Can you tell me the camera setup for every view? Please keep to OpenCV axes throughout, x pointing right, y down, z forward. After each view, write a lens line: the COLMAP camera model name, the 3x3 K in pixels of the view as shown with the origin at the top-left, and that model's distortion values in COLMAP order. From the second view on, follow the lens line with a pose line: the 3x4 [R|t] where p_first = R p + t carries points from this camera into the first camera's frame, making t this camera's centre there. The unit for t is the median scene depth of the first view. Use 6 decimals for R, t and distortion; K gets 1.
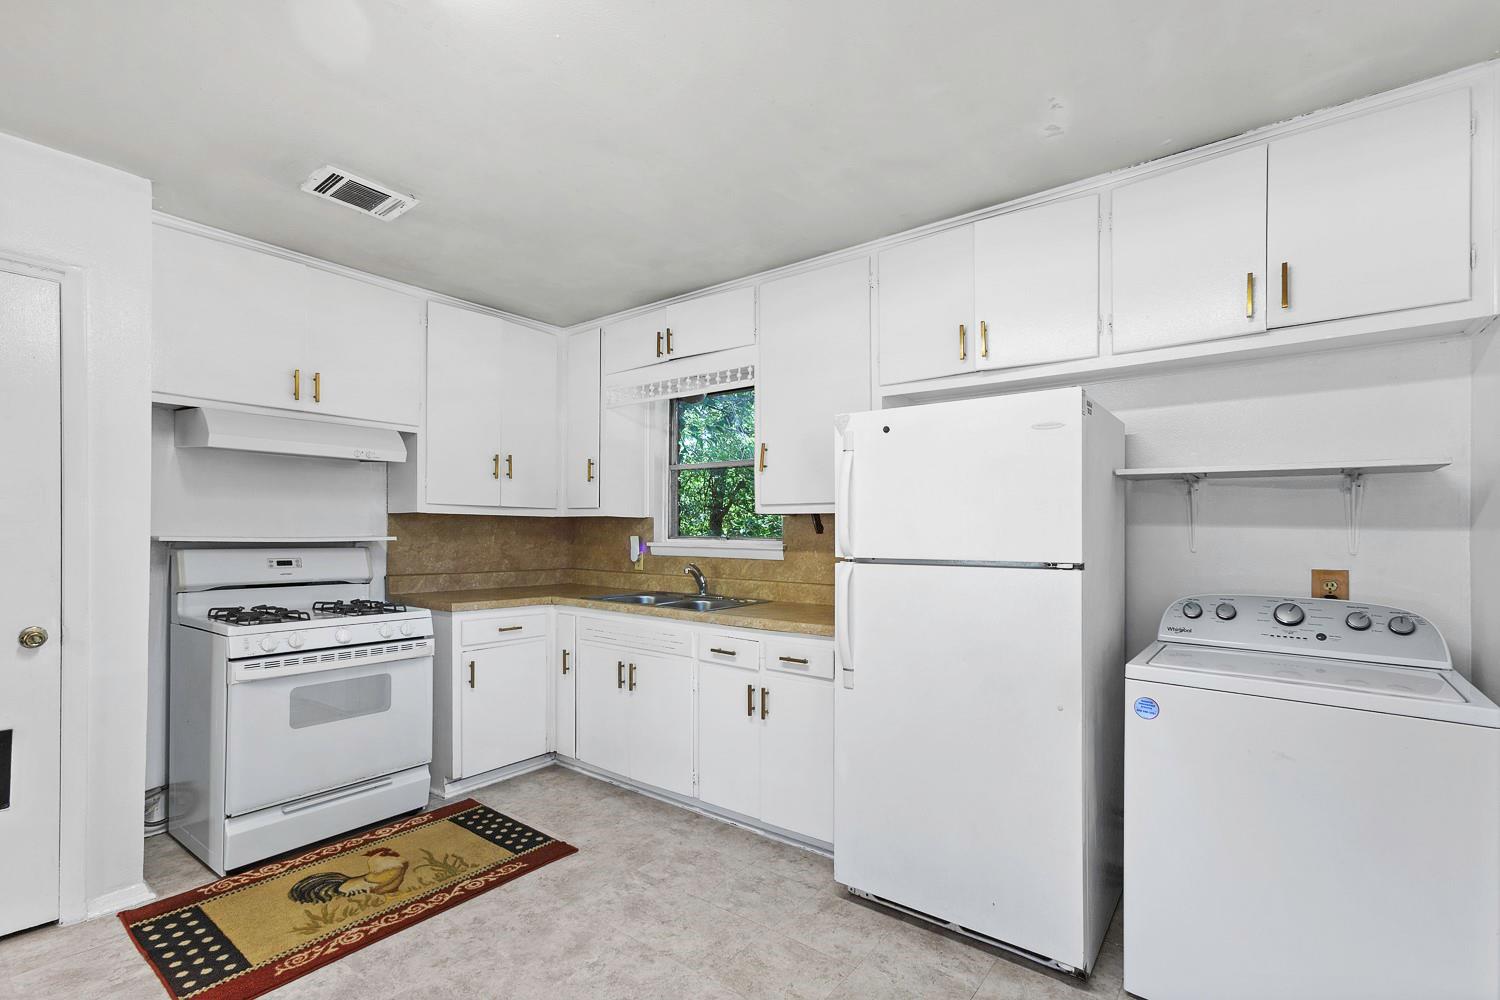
lens RADIAL K [[679.9, 0, 732.7], [0, 679.9, 533.6], [0, 0, 1]] dist [-0.002403, 0.004862]
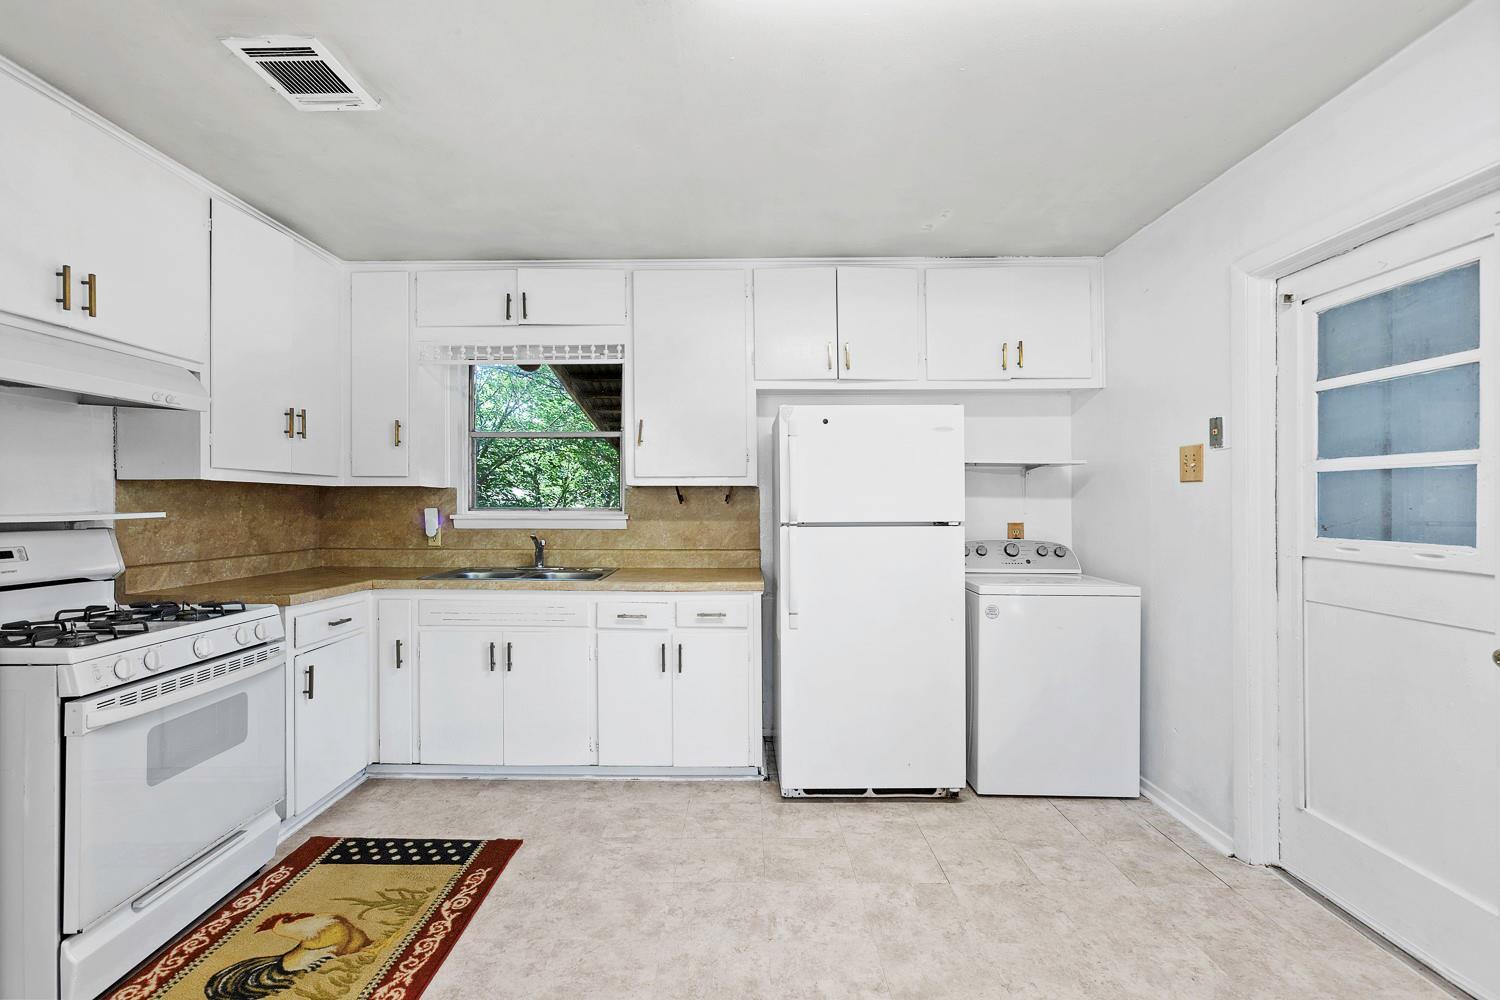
lens RADIAL K [[679.9, 0, 727.3], [0, 679.9, 503.0], [0, 0, 1]] dist [-0.002403, 0.004862]
pose [[0.797365, -0.006350, 0.603464, -0.529511], [0.007586, 0.999971, 0.000499, -0.001314], [-0.603449, 0.004180, 0.797390, 0.069076]]
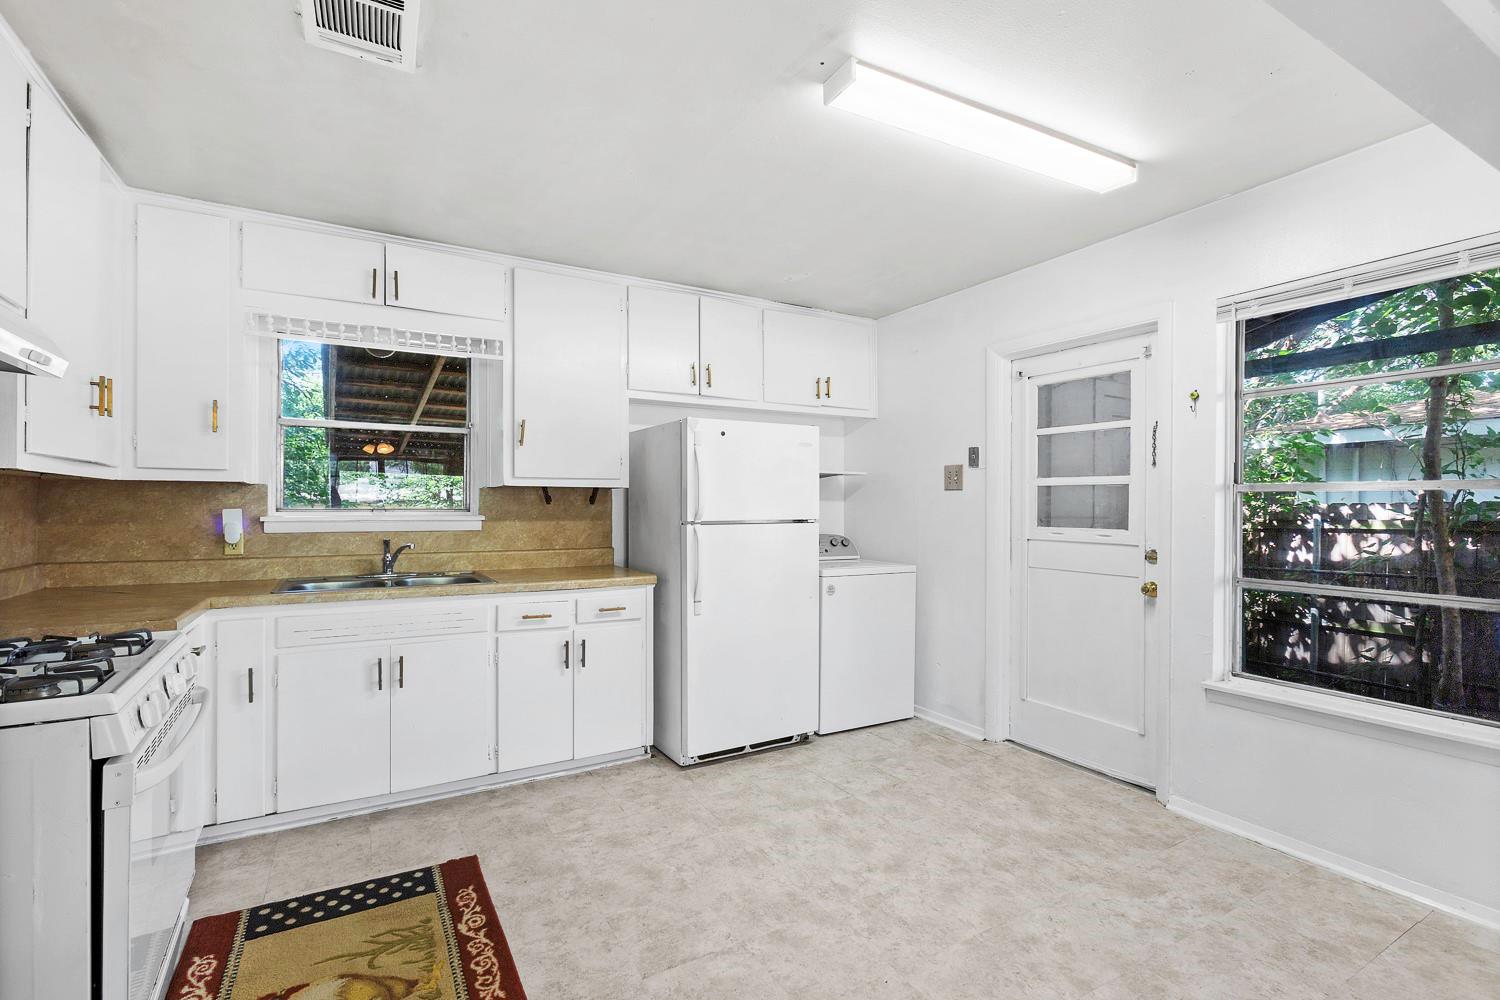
lens RADIAL K [[679.9, 0, 727.2], [0, 679.9, 500.8], [0, 0, 1]] dist [-0.002403, 0.004862]
pose [[0.383912, -0.001728, 0.923368, -0.870789], [0.002729, 0.999996, 0.000736, -0.005915], [-0.923365, 0.002237, 0.383916, 0.320788]]
